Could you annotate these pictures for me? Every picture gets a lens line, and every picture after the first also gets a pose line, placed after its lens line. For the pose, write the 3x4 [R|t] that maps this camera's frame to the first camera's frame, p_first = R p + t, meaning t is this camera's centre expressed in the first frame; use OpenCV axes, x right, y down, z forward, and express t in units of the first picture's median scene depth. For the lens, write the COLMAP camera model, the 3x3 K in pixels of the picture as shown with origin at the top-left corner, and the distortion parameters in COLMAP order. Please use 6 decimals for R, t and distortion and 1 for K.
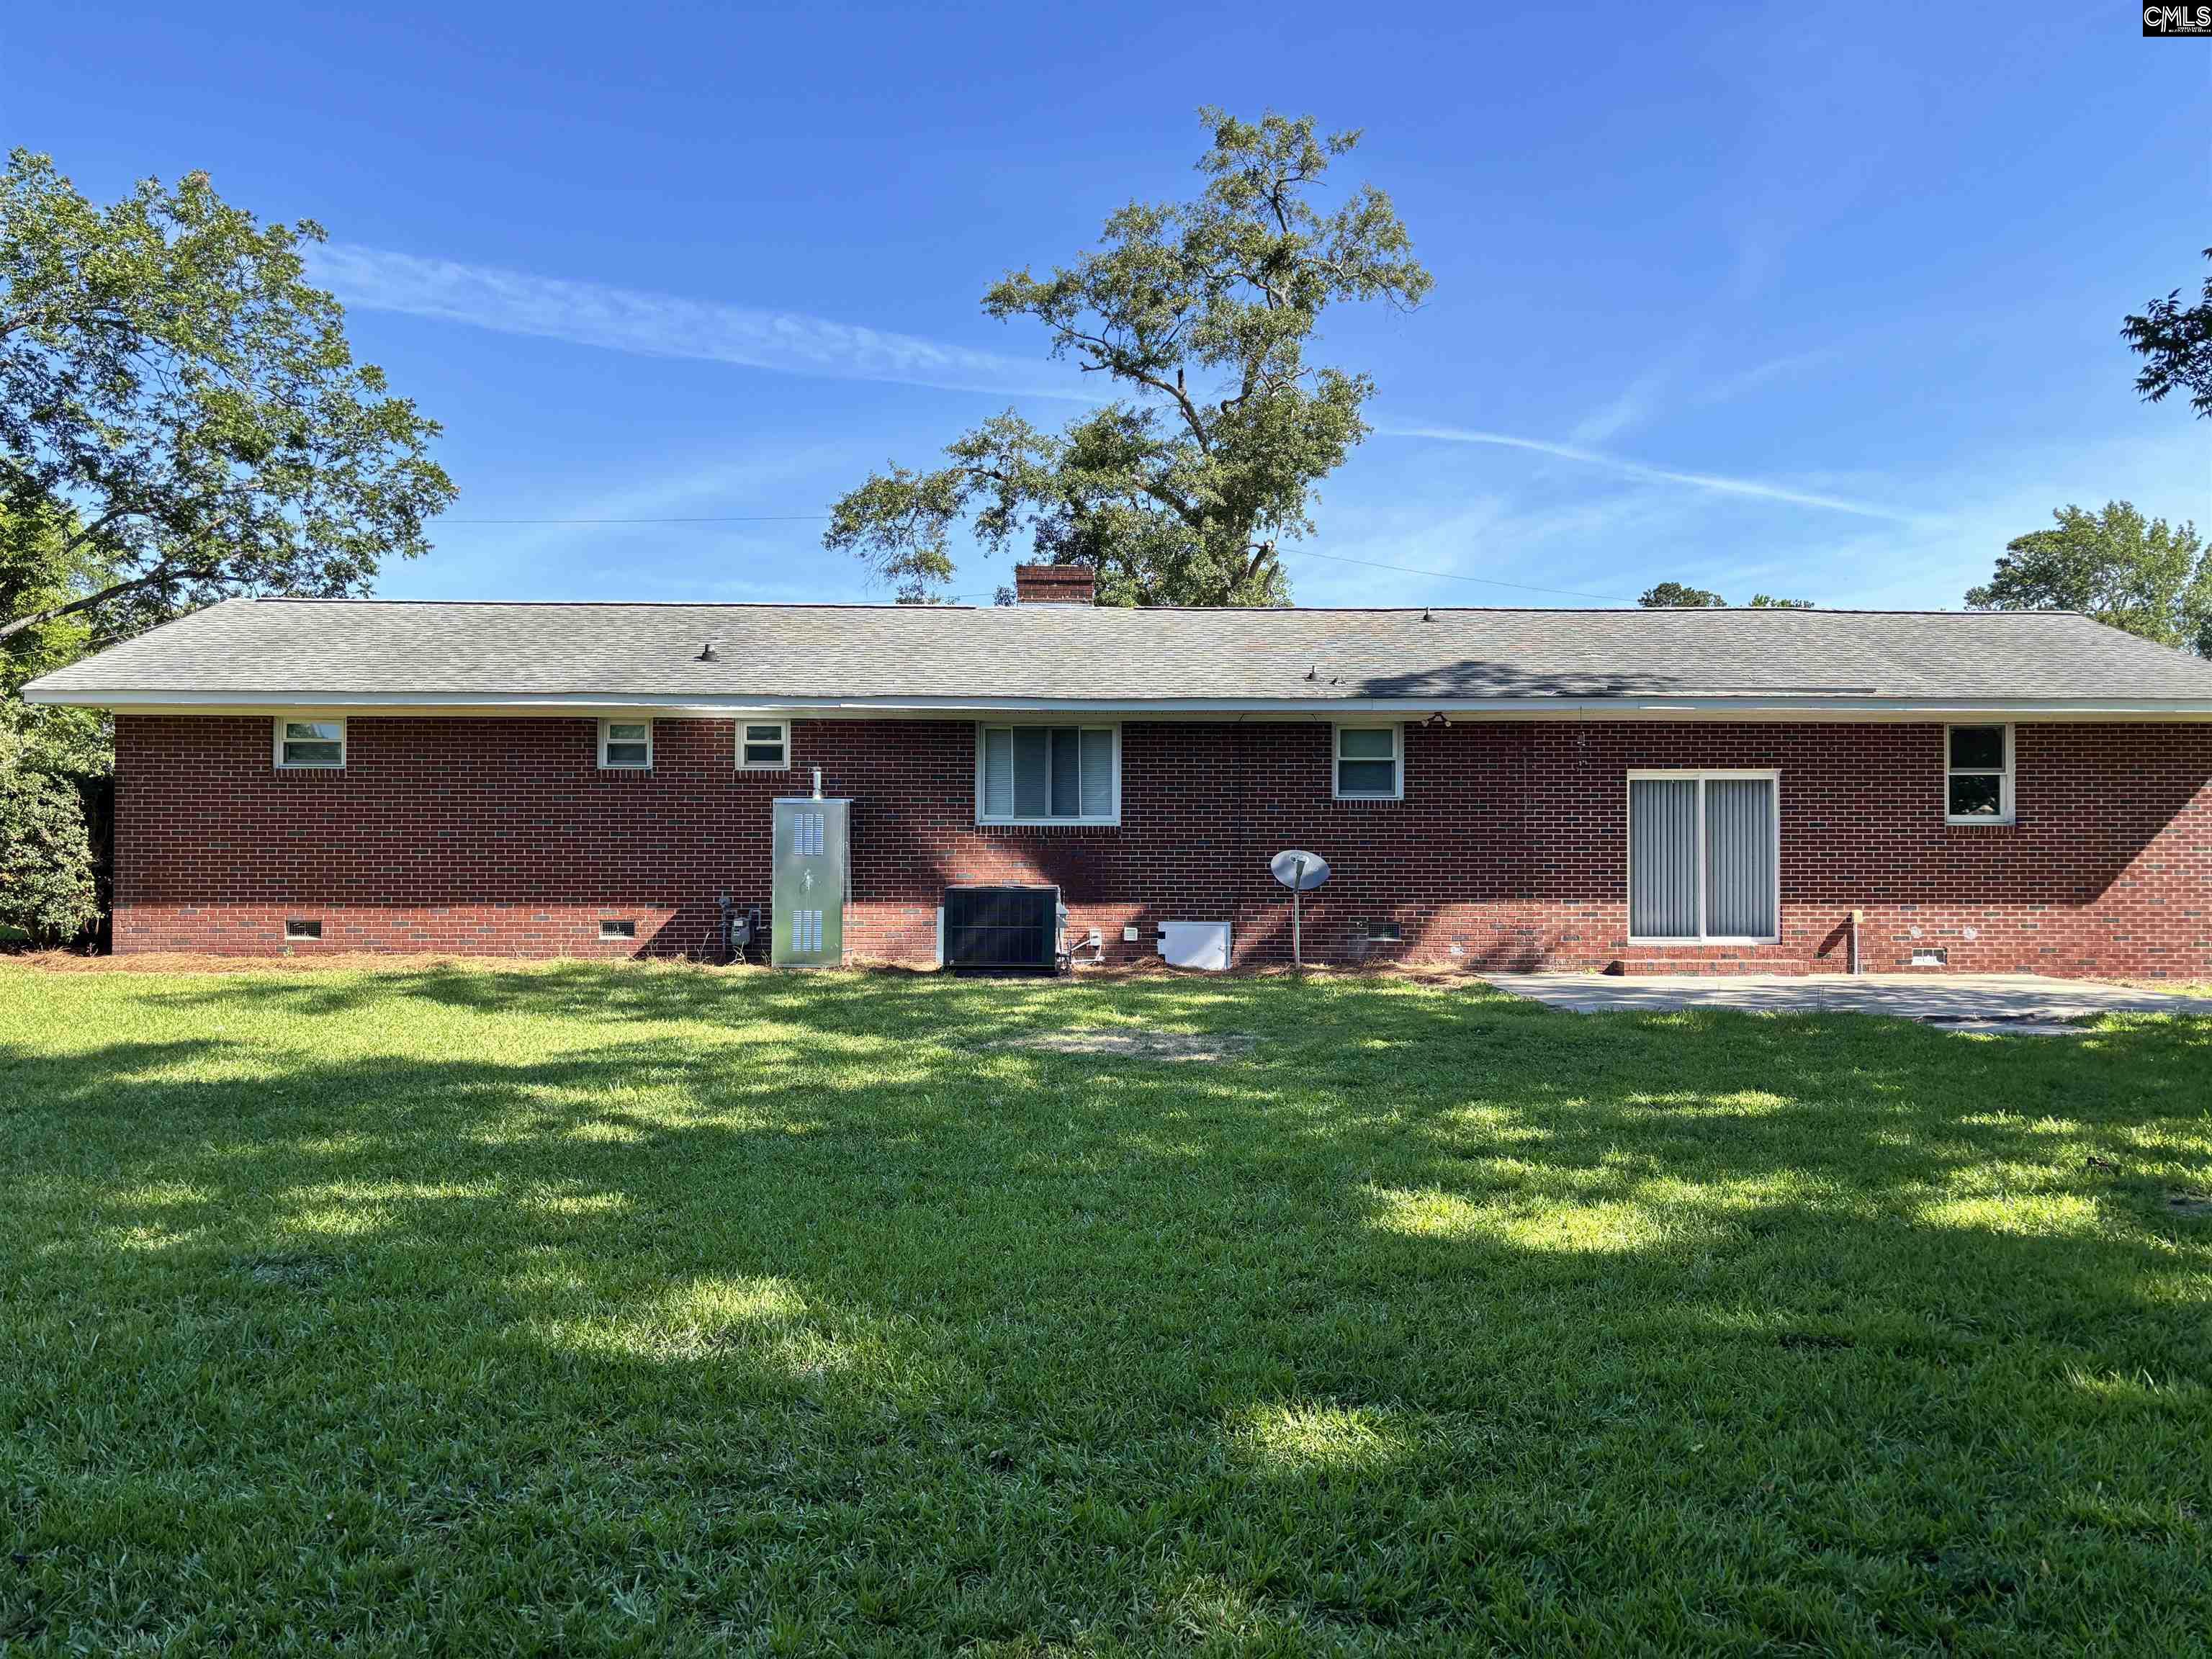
lens RADIAL K [[1676.9, 0, 1106.1], [0, 1676.9, 829.5], [0, 0, 1]] dist [0.023904, -0.011032]
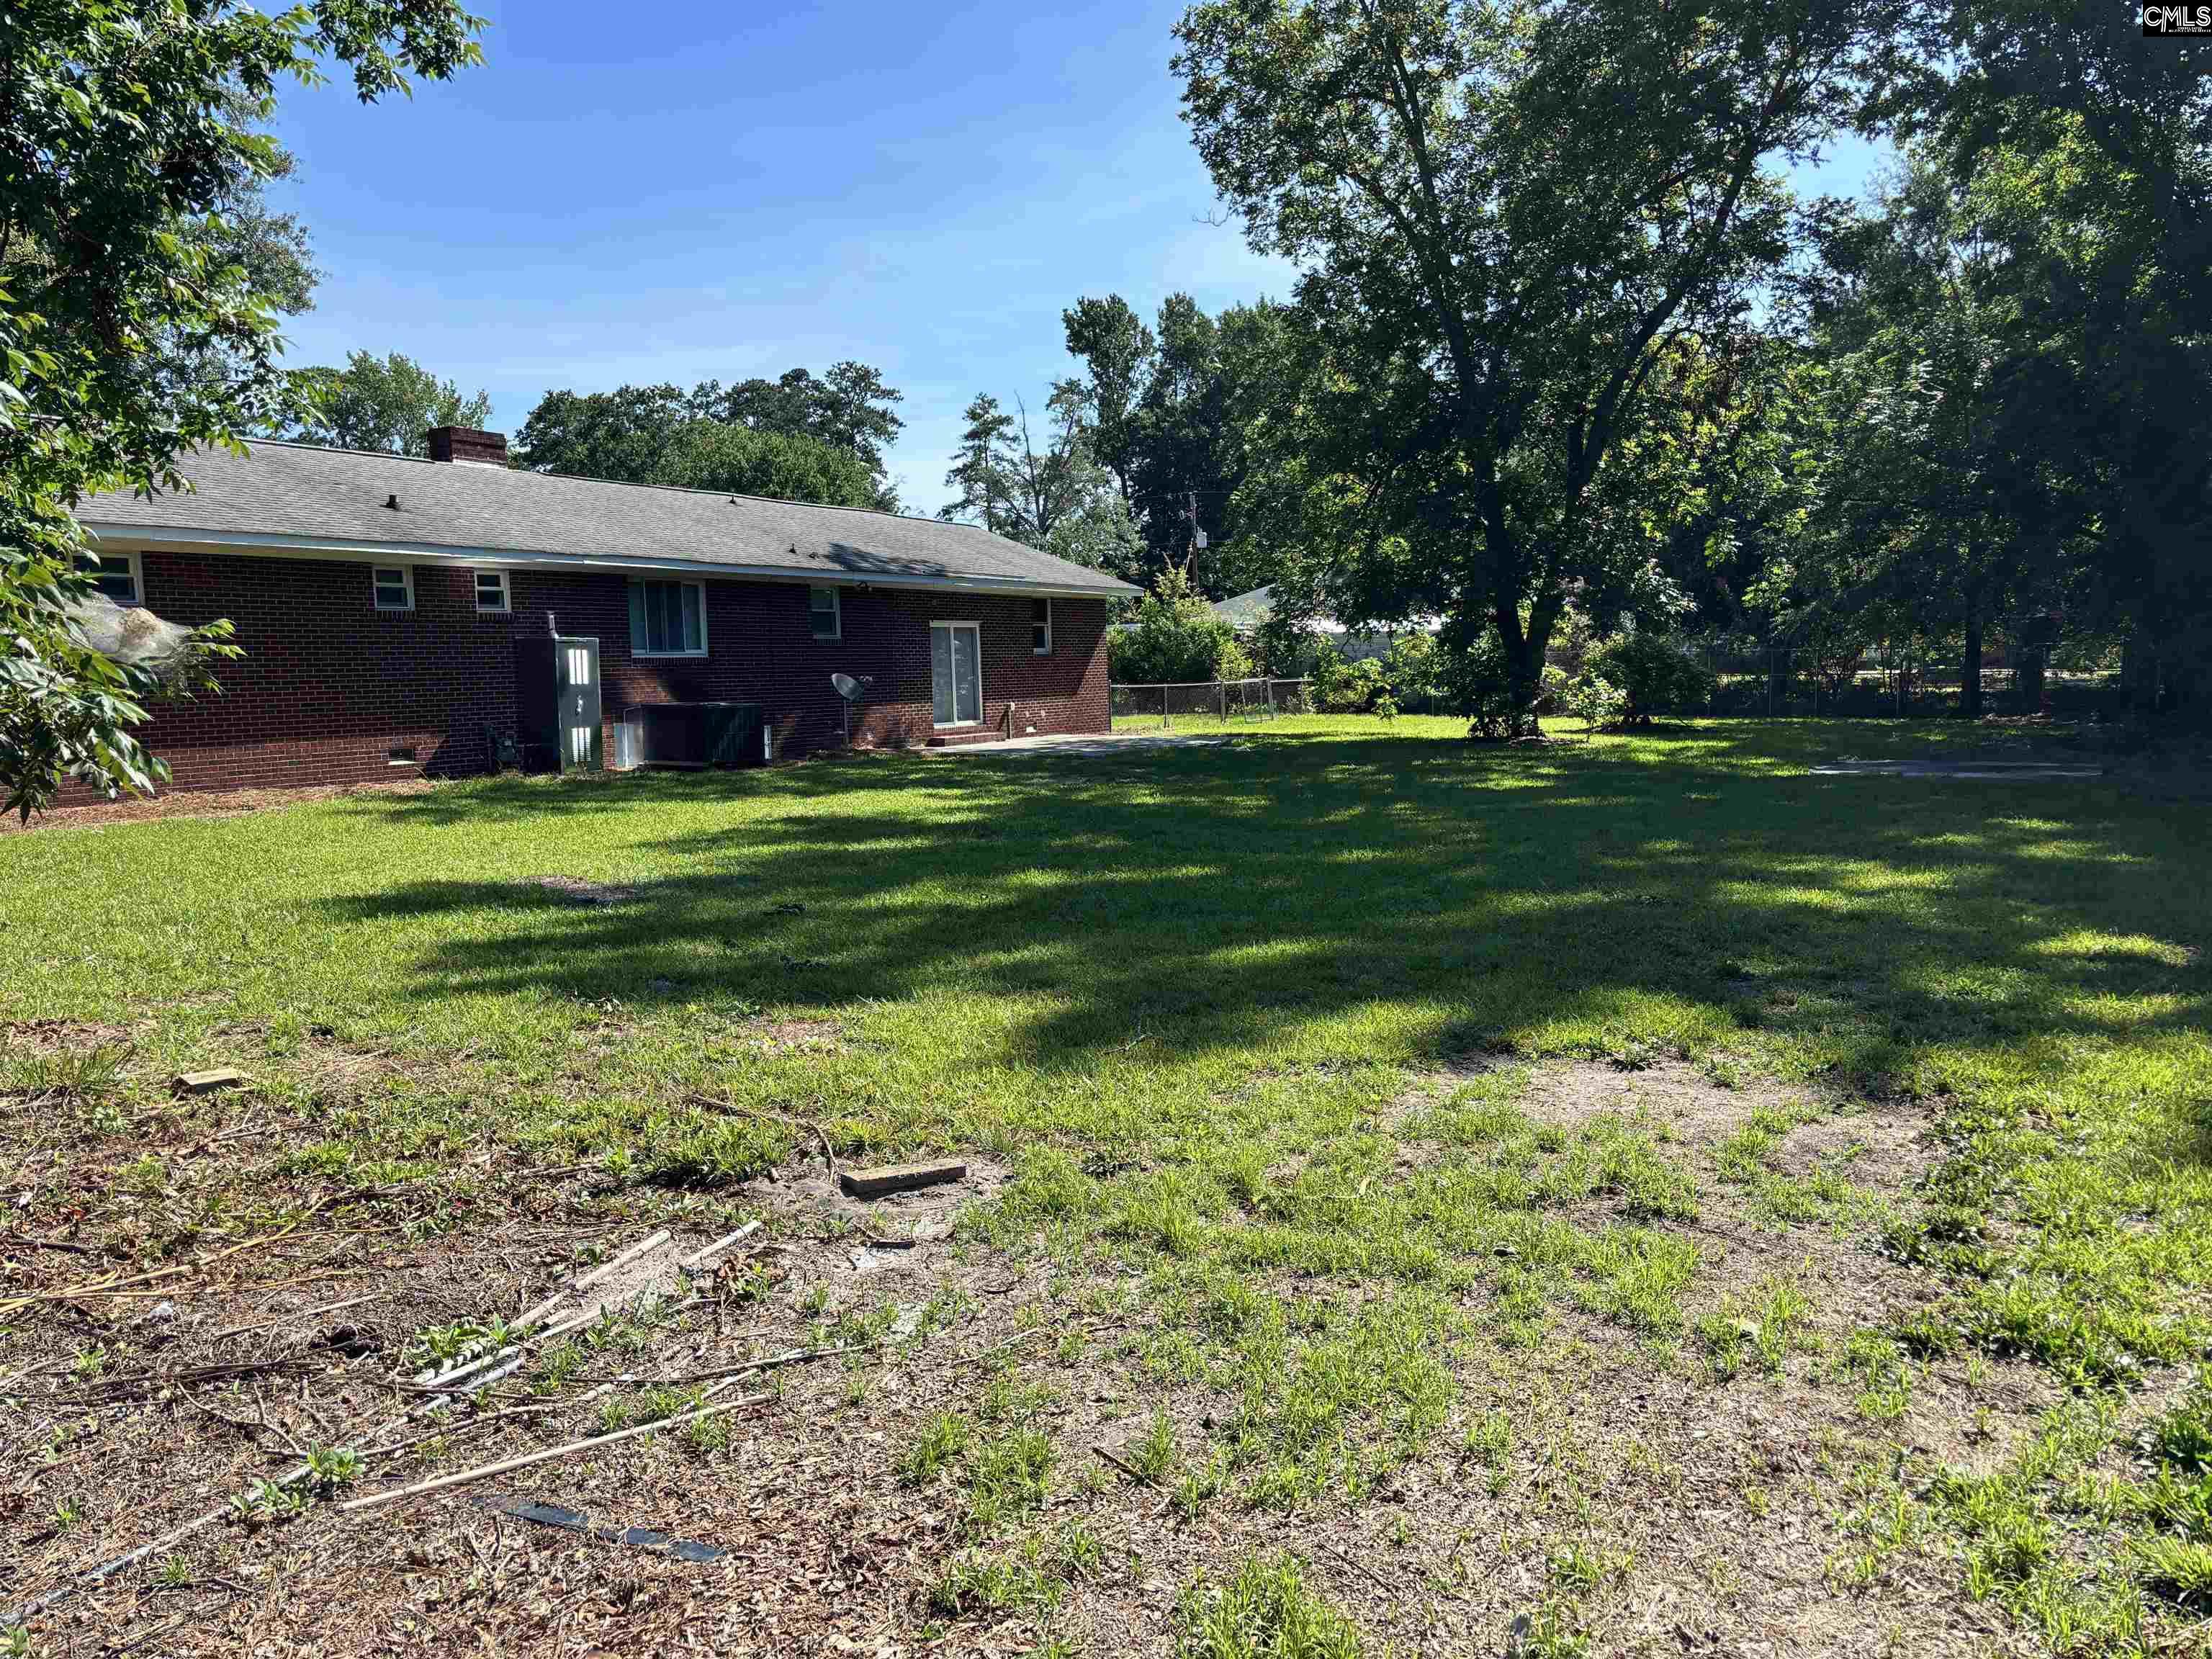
lens RADIAL K [[1676.9, 0, 1107.9], [0, 1676.9, 829.8], [0, 0, 1]] dist [0.023904, -0.011032]
pose [[0.493878, -0.097646, 0.864031, -1.025476], [-0.000471, 0.993644, 0.112563, -0.017301], [-0.869531, -0.055999, 0.490693, 0.040432]]
